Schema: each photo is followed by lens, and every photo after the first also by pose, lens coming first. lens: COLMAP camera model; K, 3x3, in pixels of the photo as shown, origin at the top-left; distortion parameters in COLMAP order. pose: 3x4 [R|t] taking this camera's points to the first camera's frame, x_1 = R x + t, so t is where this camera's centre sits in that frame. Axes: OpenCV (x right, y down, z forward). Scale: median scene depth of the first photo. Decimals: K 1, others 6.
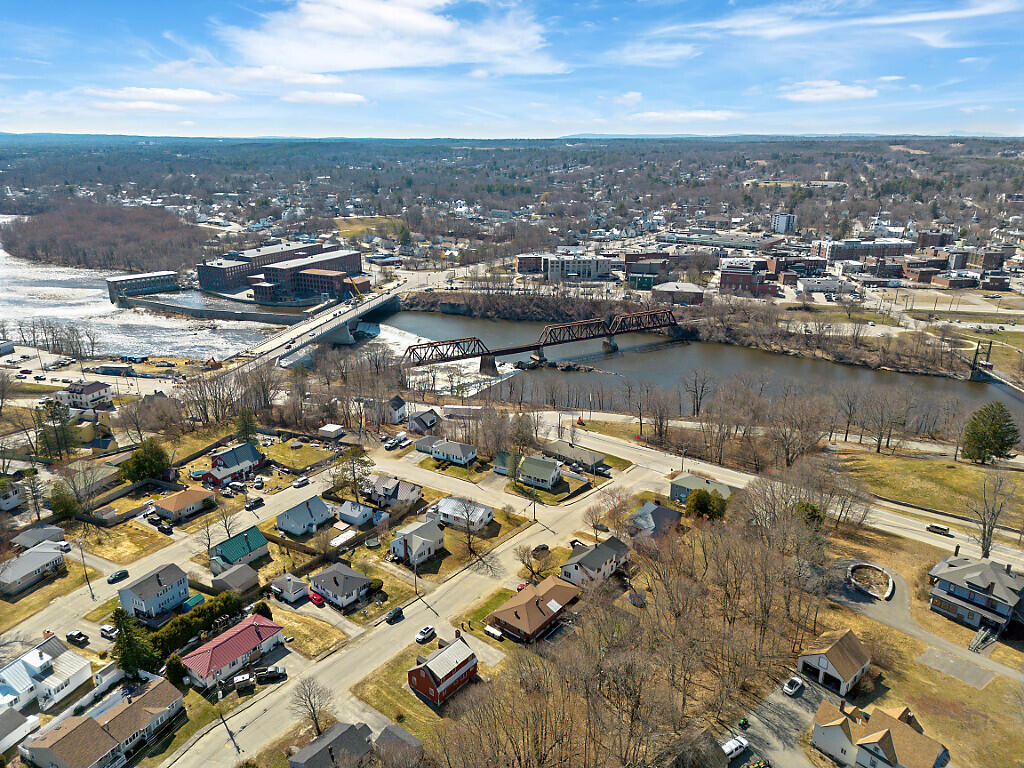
lens RADIAL K [[715.9, 0, 512.0], [0, 715.9, 384.0], [0, 0, 1]] dist [0.087254, -0.085003]
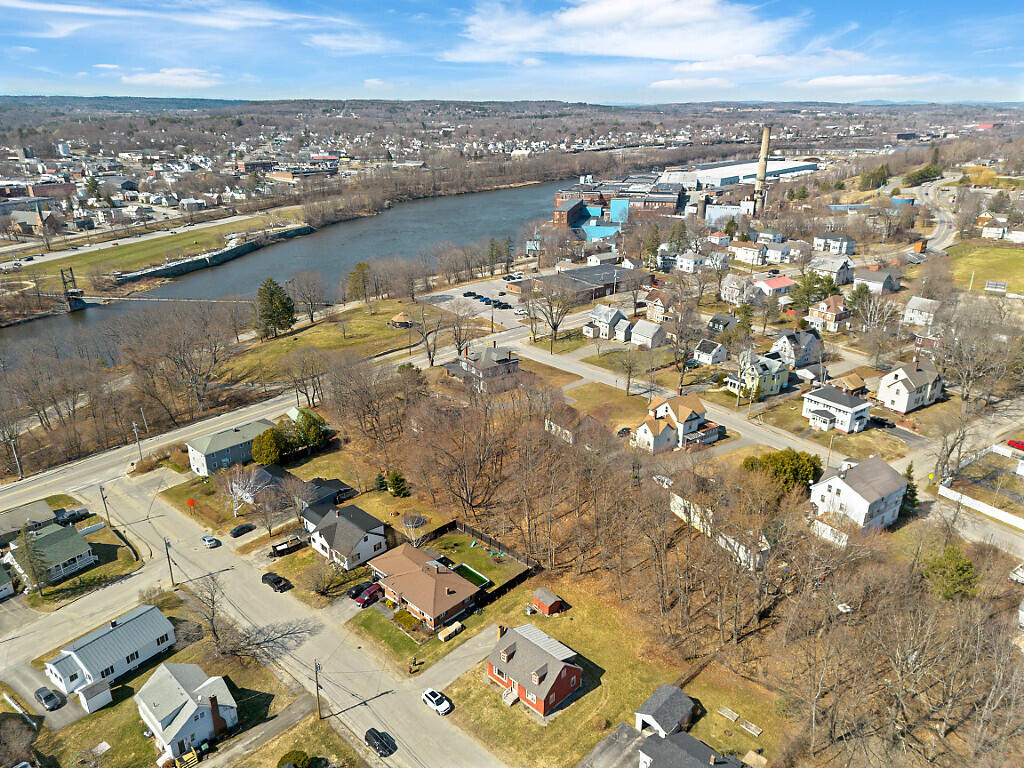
lens RADIAL K [[716.2, 0, 512.0], [0, 716.2, 384.0], [0, 0, 1]] dist [0.079684, -0.078298]
pose [[0.094069, -0.361627, 0.927565, -0.234281], [0.316330, 0.894271, 0.316567, -0.038976], [-0.943974, 0.263638, 0.198517, 0.271635]]
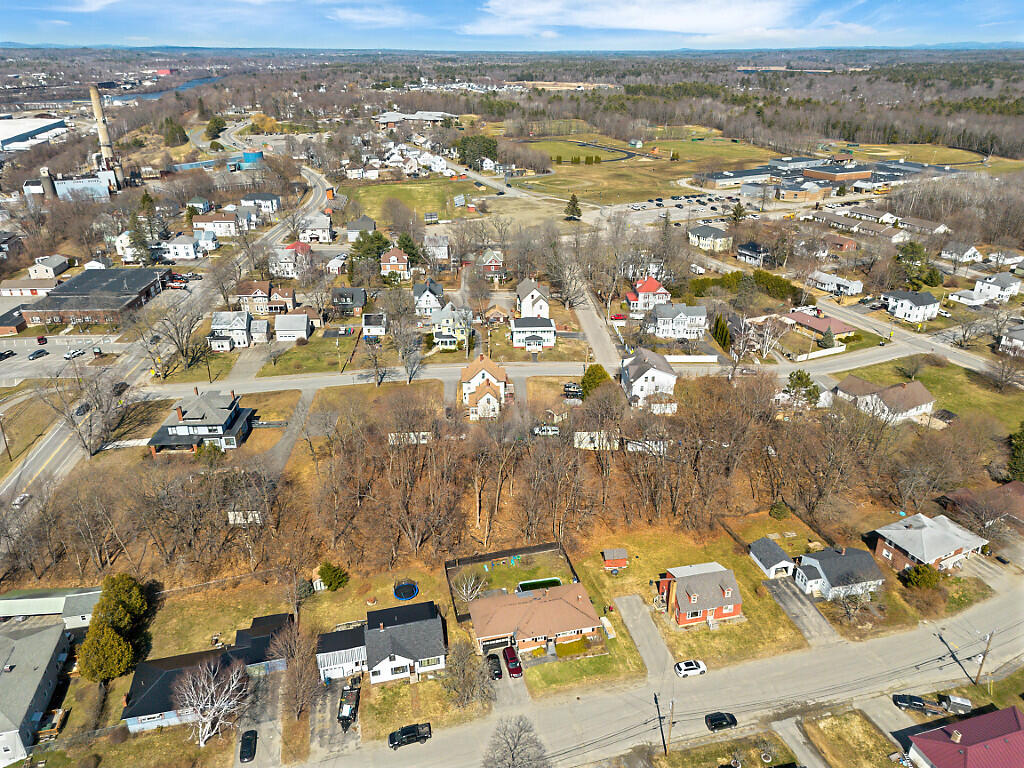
lens RADIAL K [[715.9, 0, 512.0], [0, 715.9, 384.0], [0, 0, 1]] dist [0.087254, -0.085003]
pose [[-0.784331, -0.262844, 0.561906, -0.116986], [0.195277, 0.755137, 0.625808, -0.132718], [-0.588806, 0.600567, -0.540950, 0.495956]]
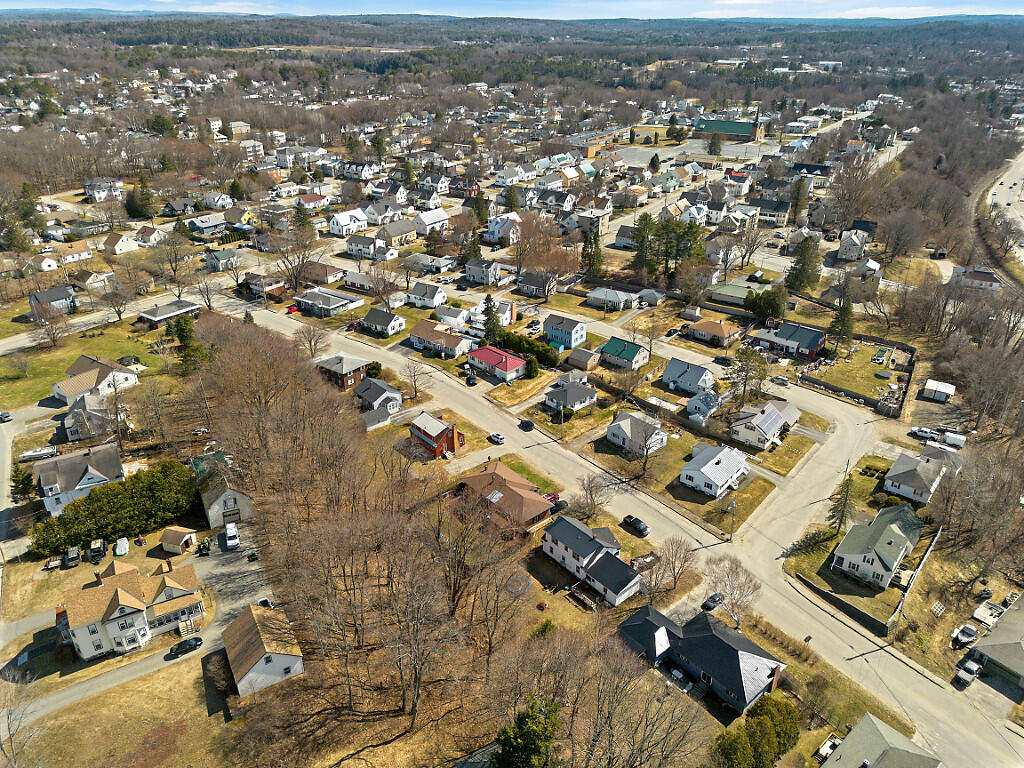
lens RADIAL K [[714.3, 0, 512.0], [0, 714.3, 384.0], [0, 0, 1]] dist [0.083995, -0.081919]
pose [[-0.191598, 0.437548, -0.878545, 0.310067], [-0.316160, 0.819900, 0.477291, -0.101244], [0.929157, 0.369209, -0.018756, 0.378412]]
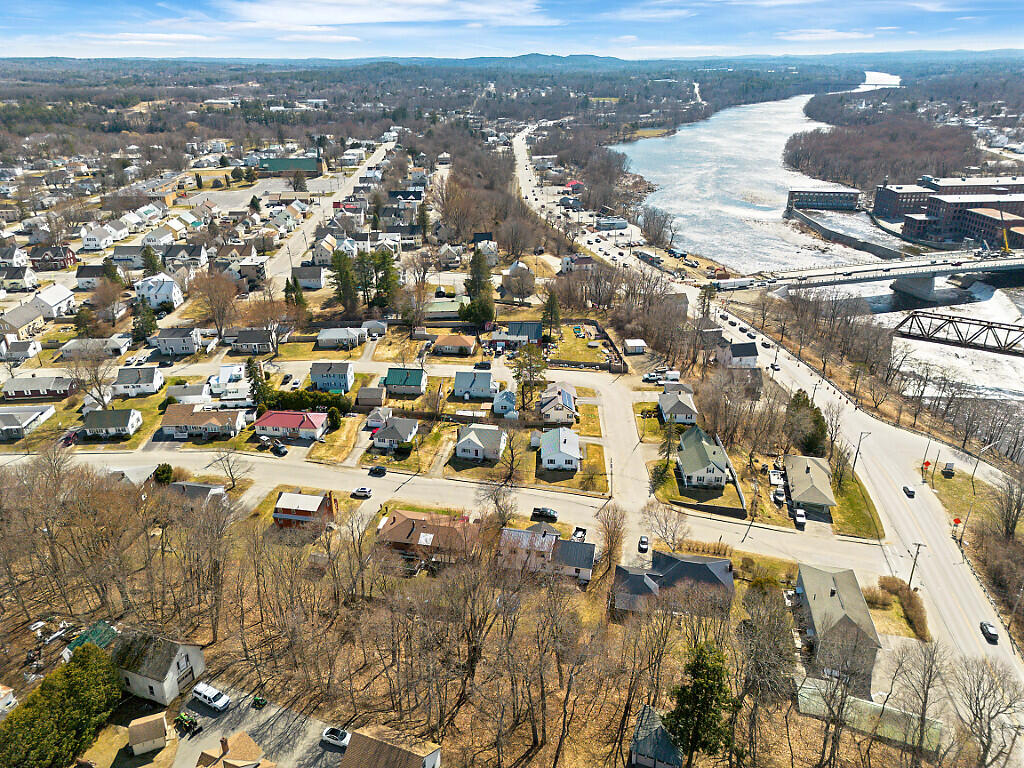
lens RADIAL K [[715.9, 0, 512.0], [0, 715.9, 384.0], [0, 0, 1]] dist [0.087254, -0.085003]
pose [[0.452115, 0.360066, -0.816054, 0.303755], [-0.278989, 0.926081, 0.254046, -0.054794], [0.847206, 0.112812, 0.519149, 0.227709]]
